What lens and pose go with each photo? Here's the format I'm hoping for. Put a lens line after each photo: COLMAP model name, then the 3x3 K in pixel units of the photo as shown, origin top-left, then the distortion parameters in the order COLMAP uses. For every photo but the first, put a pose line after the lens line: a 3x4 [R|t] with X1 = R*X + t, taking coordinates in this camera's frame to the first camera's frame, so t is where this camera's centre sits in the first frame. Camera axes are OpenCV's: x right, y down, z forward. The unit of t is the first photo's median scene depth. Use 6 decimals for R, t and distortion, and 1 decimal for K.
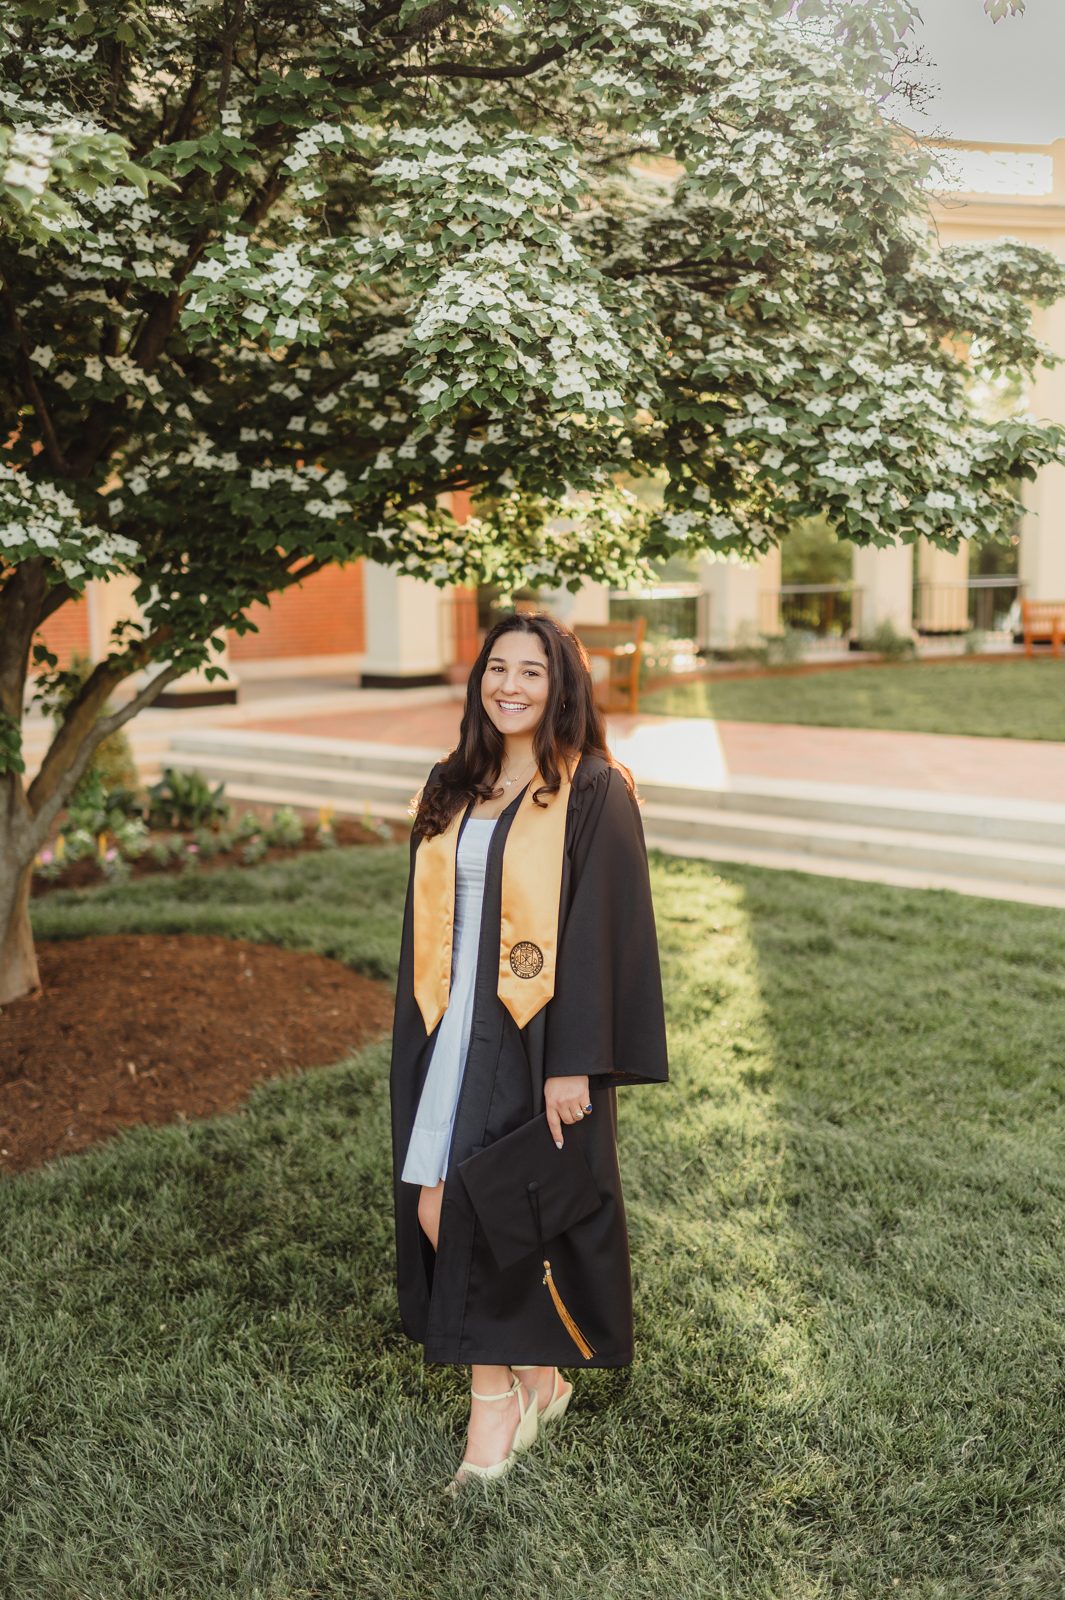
lens RADIAL K [[1443.4, 0, 534.2], [0, 1443.4, 815.1], [0, 0, 1]] dist [0.007909, 0.000018]
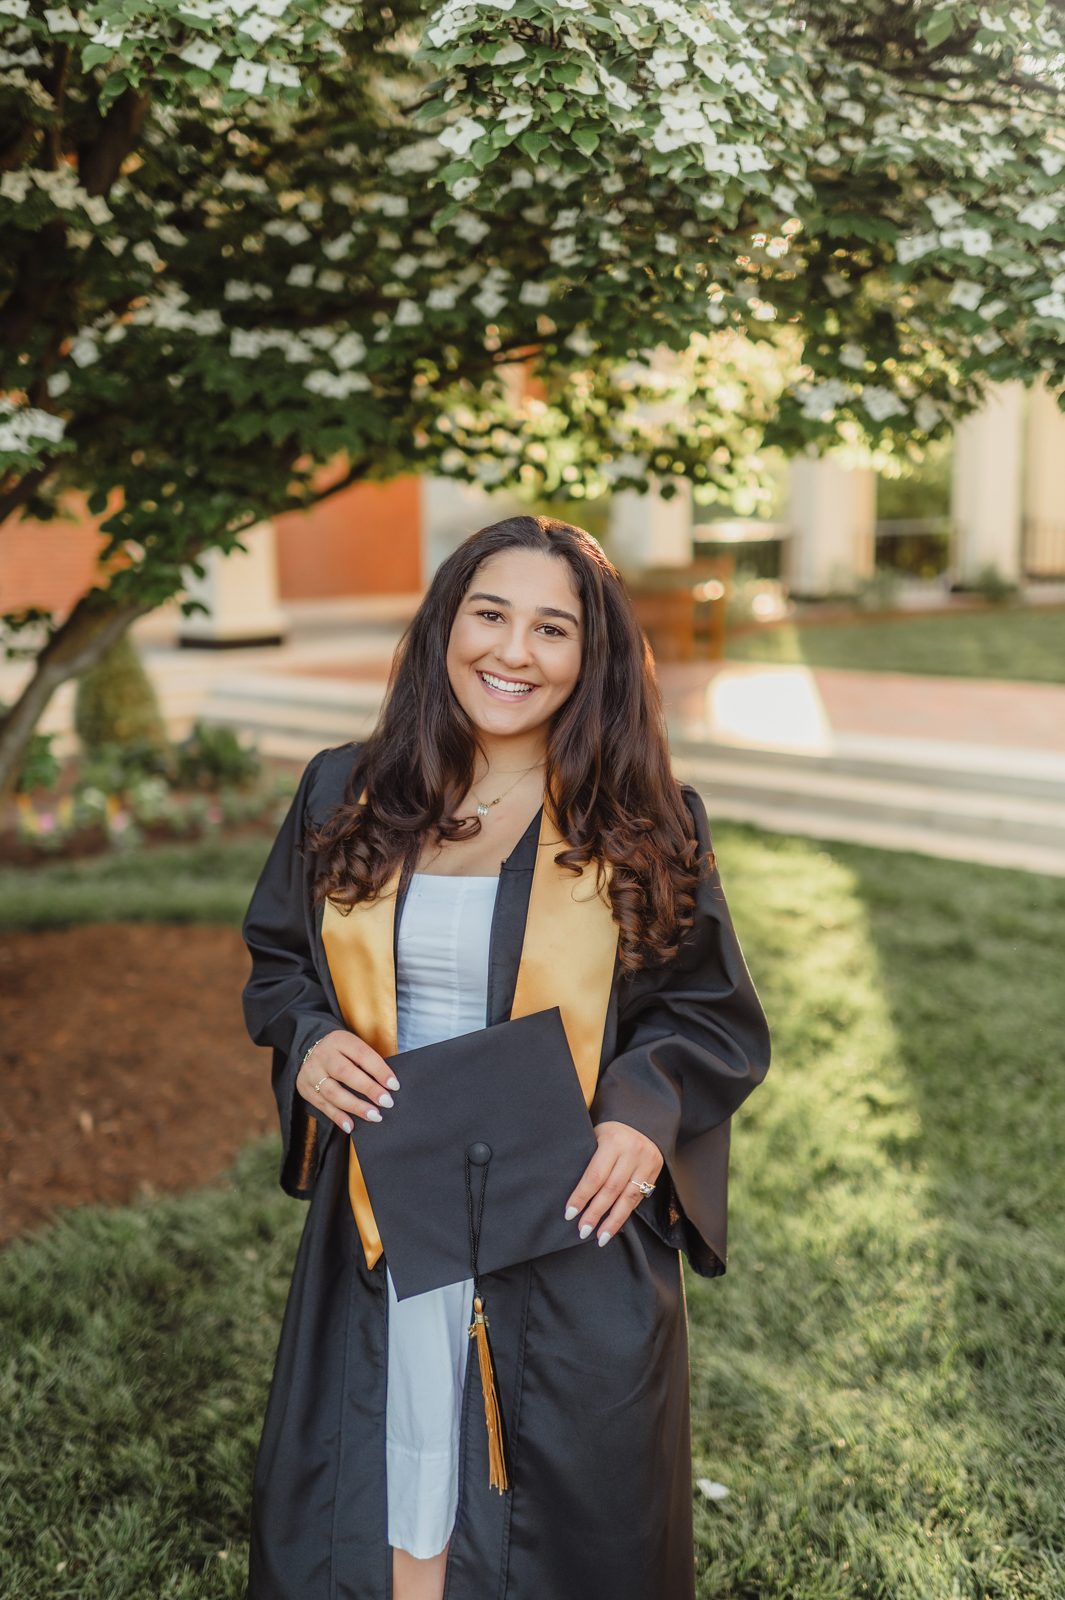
lens RADIAL K [[1514.5, 0, 541.4], [0, 1514.5, 805.1], [0, 0, 1]] dist [0.055800, -0.014635]
pose [[0.999066, 0.010049, -0.042024, -0.003328], [-0.009021, 0.999657, 0.024574, -0.017123], [0.042257, -0.024172, 0.998814, 0.218887]]
